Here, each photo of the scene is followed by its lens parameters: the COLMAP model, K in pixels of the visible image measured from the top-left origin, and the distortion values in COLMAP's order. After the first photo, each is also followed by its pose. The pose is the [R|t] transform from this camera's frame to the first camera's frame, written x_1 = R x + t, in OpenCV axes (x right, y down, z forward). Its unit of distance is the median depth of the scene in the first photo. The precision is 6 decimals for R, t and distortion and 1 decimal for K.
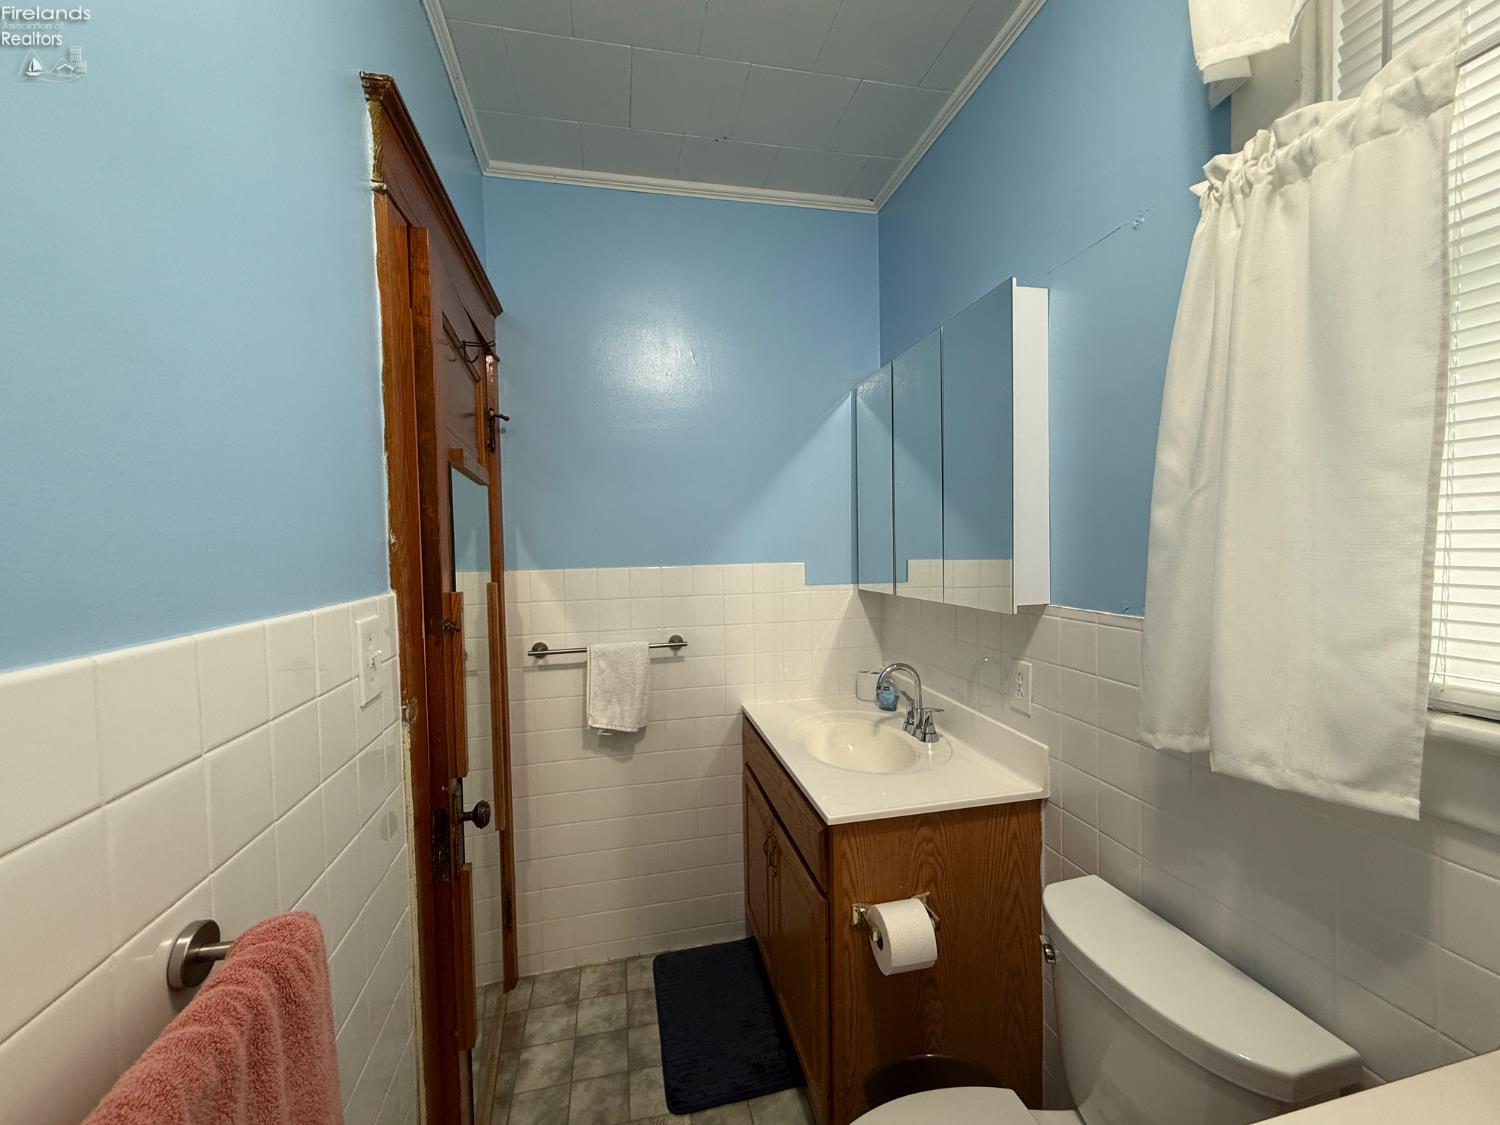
lens RADIAL K [[613.0, 0, 751.0], [0, 613.0, 562.3], [0, 0, 1]] dist [-0.000742, 0.000339]
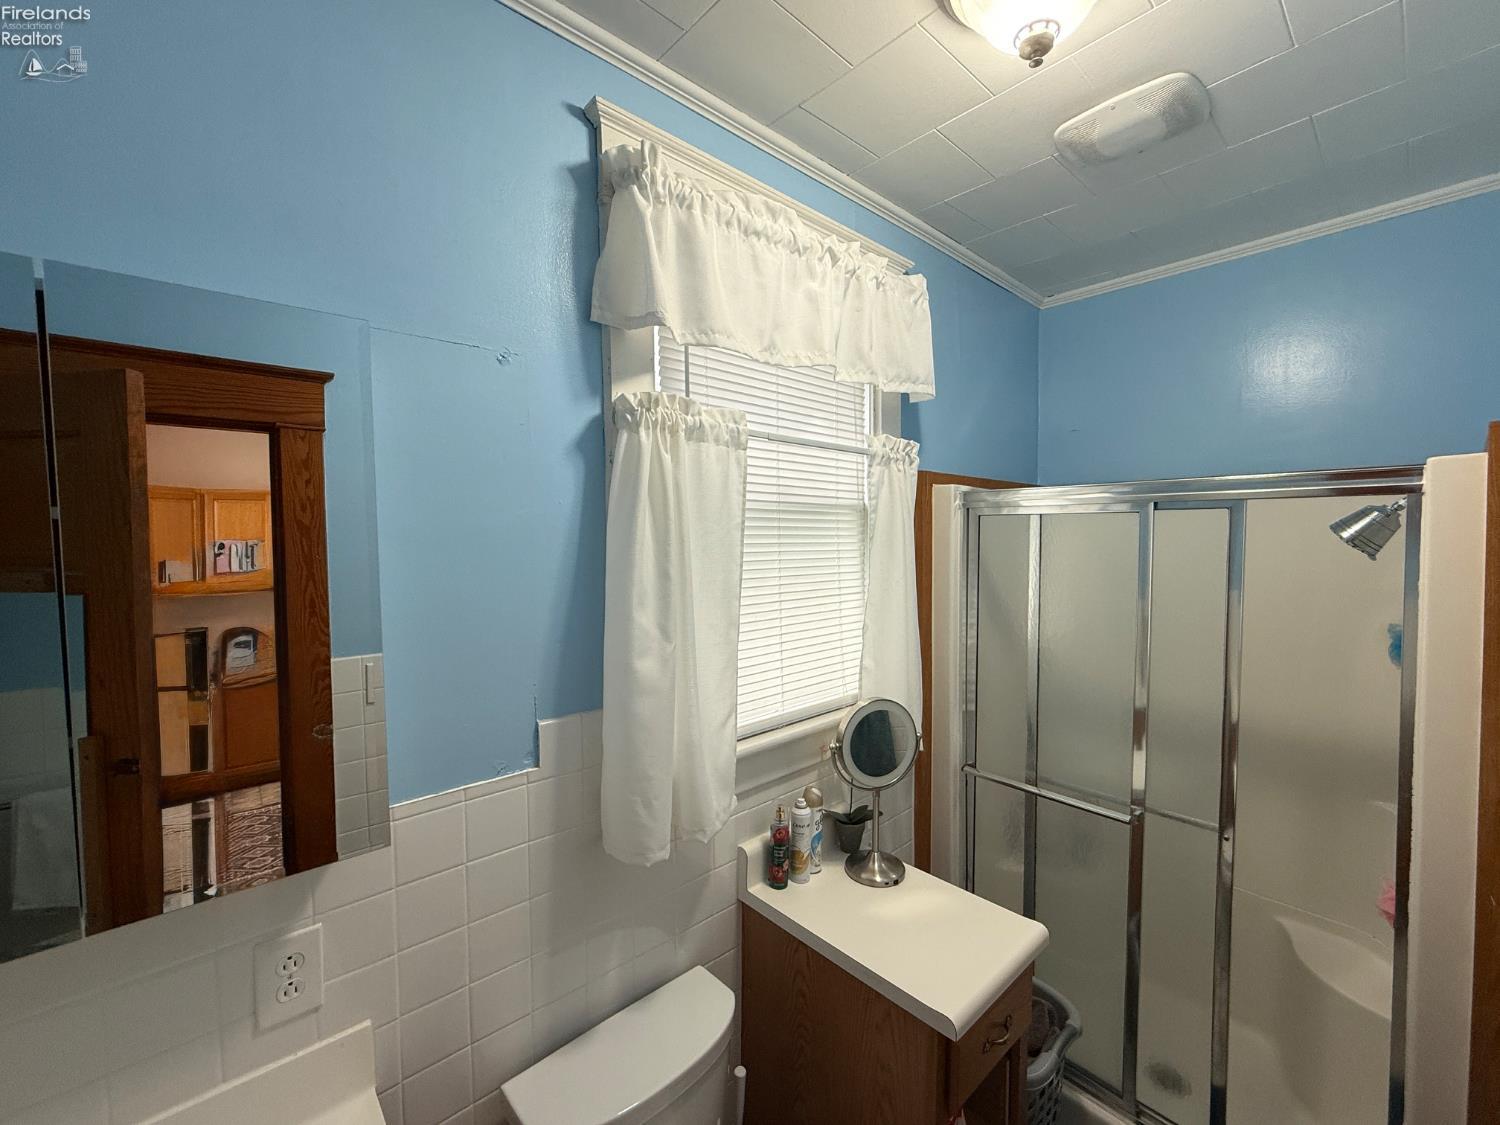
lens RADIAL K [[613.0, 0, 750.9], [0, 613.0, 559.9], [0, 0, 1]] dist [-0.000742, 0.000339]
pose [[-0.484543, -0.014813, 0.874642, -0.484129], [0.048283, 0.997880, 0.043648, -0.341976], [-0.873434, 0.063380, -0.482800, 1.450437]]
